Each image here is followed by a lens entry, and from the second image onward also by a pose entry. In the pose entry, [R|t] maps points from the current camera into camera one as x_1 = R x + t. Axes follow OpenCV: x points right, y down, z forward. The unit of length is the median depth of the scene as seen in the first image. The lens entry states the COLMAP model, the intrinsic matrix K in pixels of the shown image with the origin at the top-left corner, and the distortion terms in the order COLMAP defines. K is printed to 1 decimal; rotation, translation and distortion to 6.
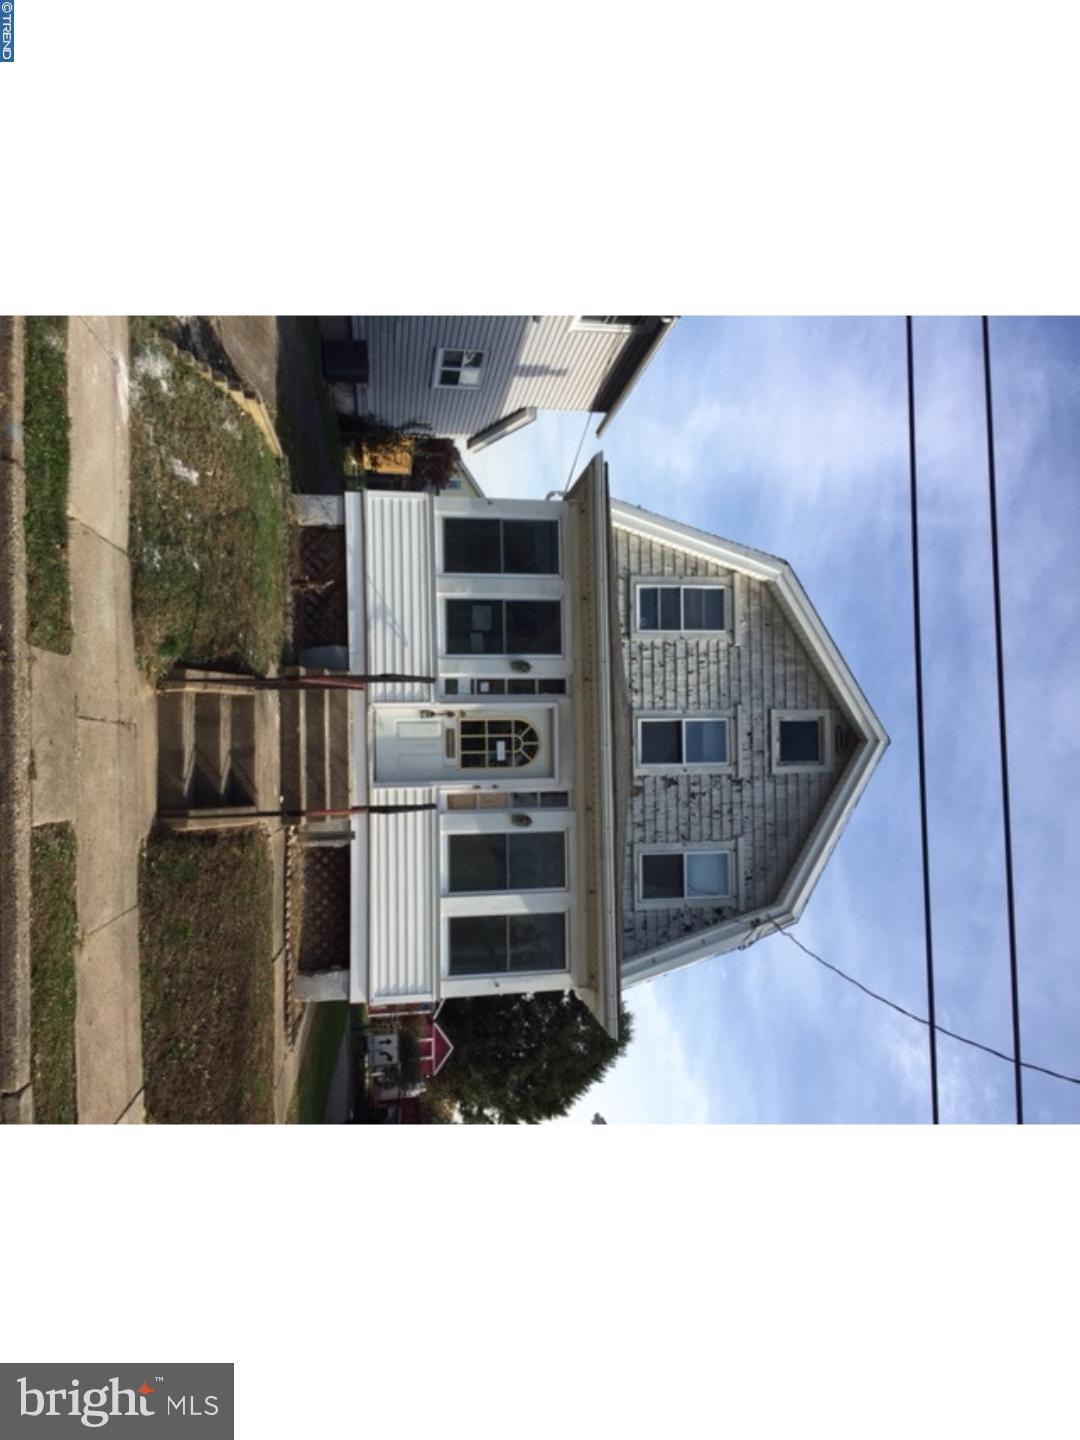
lens RADIAL K [[902.7, 0, 540.0], [0, 902.7, 720.0], [0, 0, 1]] dist [0.050101, 0.000238]
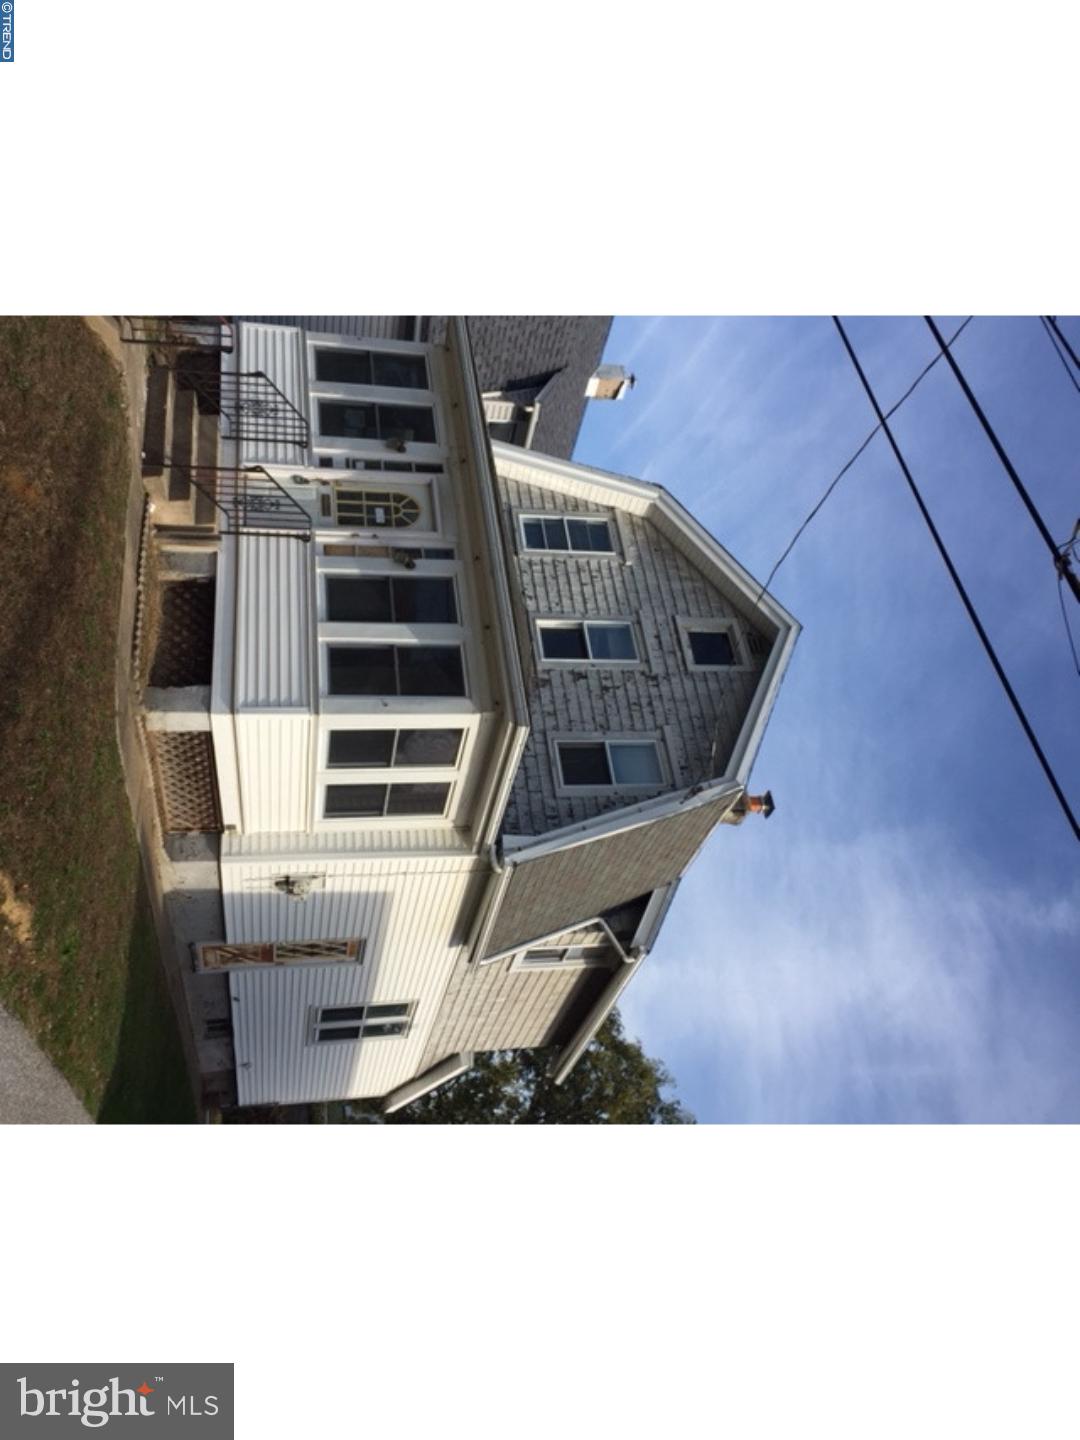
lens RADIAL K [[1077.2, 0, 540.0], [0, 1077.2, 720.0], [0, 0, 1]] dist [0.051488, 0.000684]
pose [[0.992375, -0.080313, 0.093492, 0.000627], [0.117060, 0.851565, -0.511012, 0.651938], [-0.038573, 0.518060, 0.854474, 0.098609]]
